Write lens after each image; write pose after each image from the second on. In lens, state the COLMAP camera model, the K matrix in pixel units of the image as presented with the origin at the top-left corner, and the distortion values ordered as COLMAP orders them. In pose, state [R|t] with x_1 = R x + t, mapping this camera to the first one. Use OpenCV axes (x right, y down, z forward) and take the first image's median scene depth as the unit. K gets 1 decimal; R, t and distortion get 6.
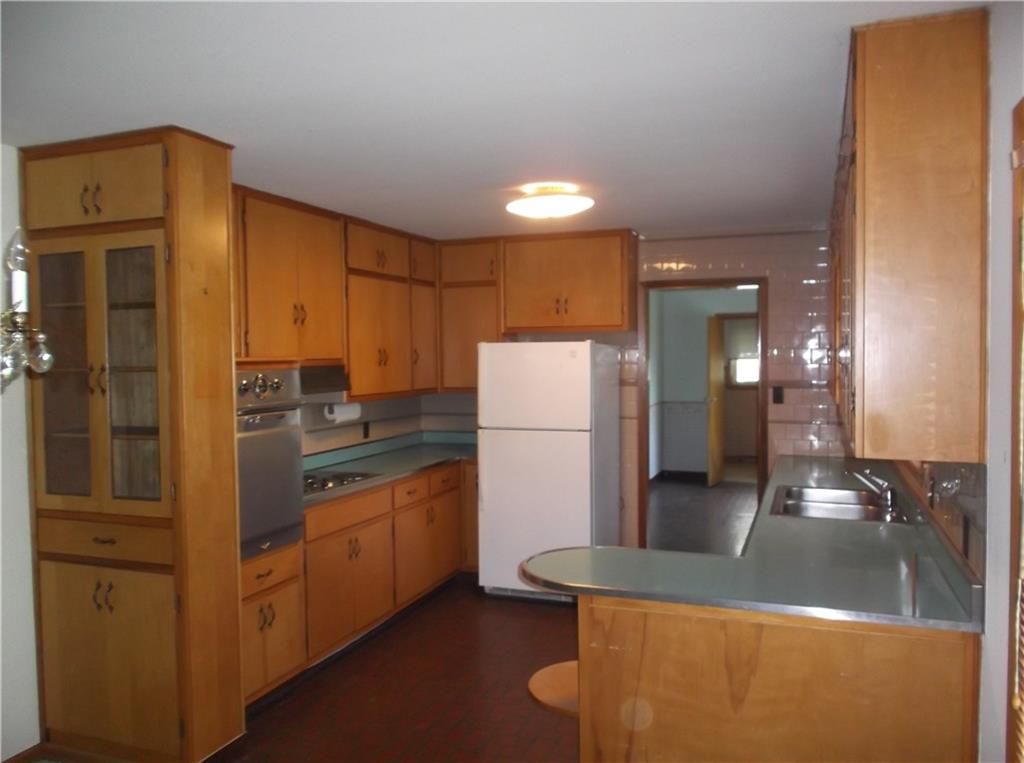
lens RADIAL K [[810.6, 0, 512.0], [0, 810.6, 381.5], [0, 0, 1]] dist [-0.033026, 0.002890]
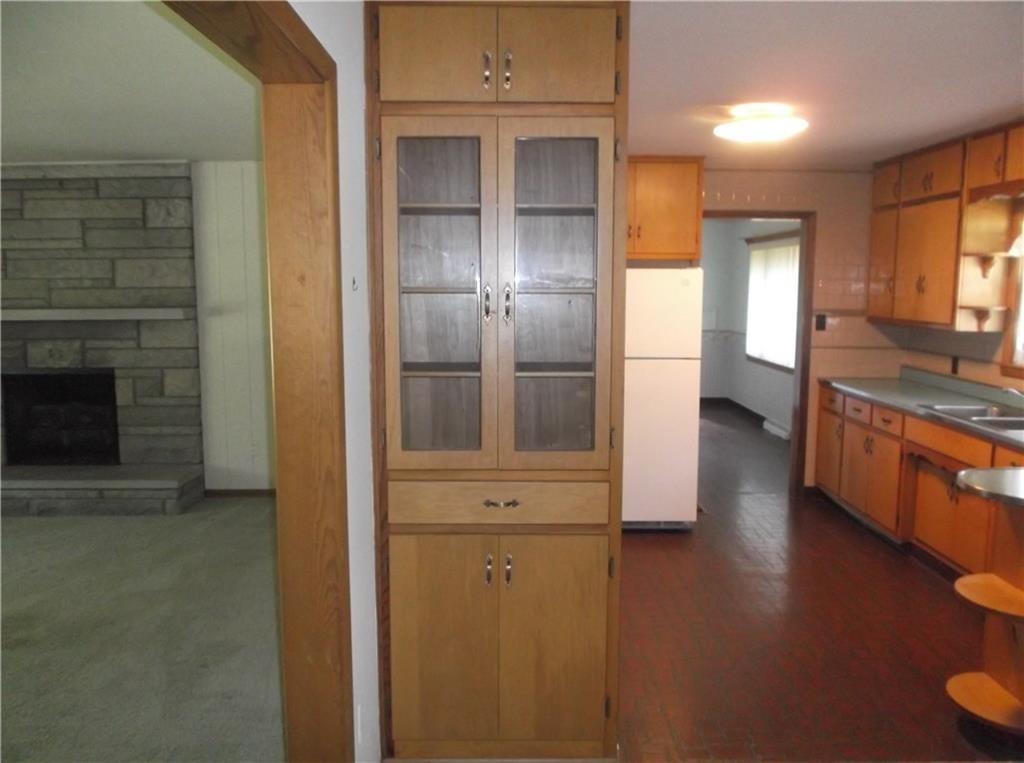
lens RADIAL K [[810.6, 0, 512.0], [0, 810.6, 381.5], [0, 0, 1]] dist [-0.033026, 0.002890]
pose [[0.935745, -0.033063, 0.351124, -0.754263], [0.005023, 0.996744, 0.080472, 0.010534], [-0.352641, -0.073537, 0.932865, 0.231940]]
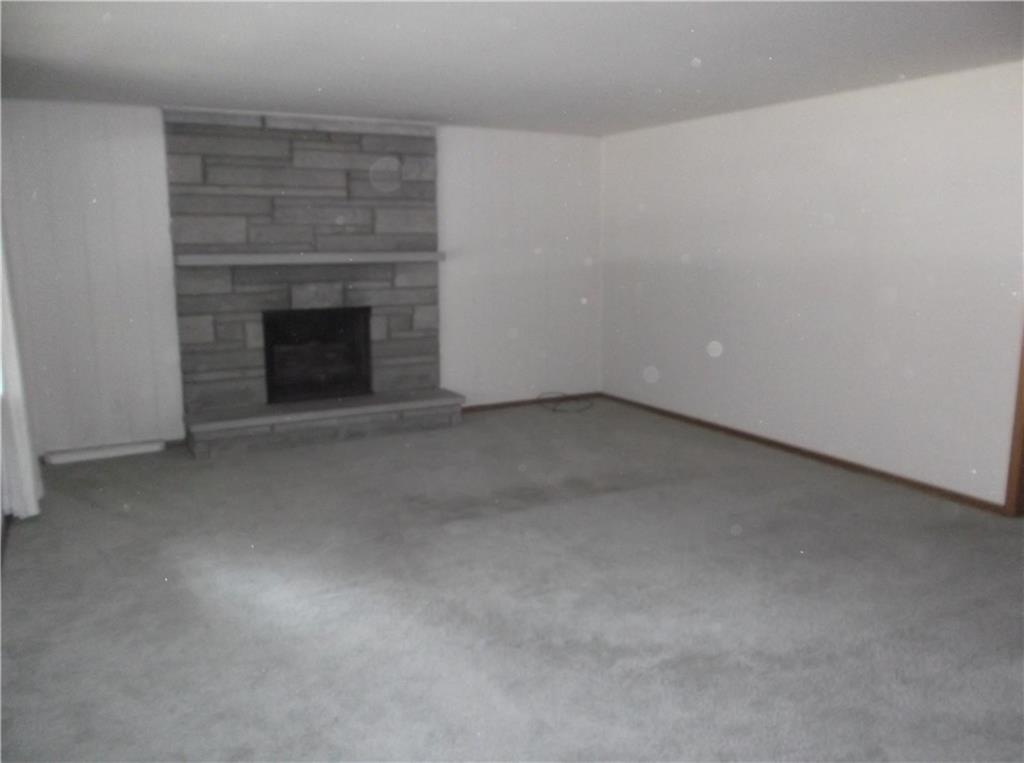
lens RADIAL K [[810.6, 0, 512.0], [0, 810.6, 381.5], [0, 0, 1]] dist [-0.033026, 0.002890]
pose [[0.658804, -0.115958, 0.743324, -1.434362], [0.019912, 0.990391, 0.136853, 0.022474], [-0.752051, -0.075358, 0.654783, 0.412955]]
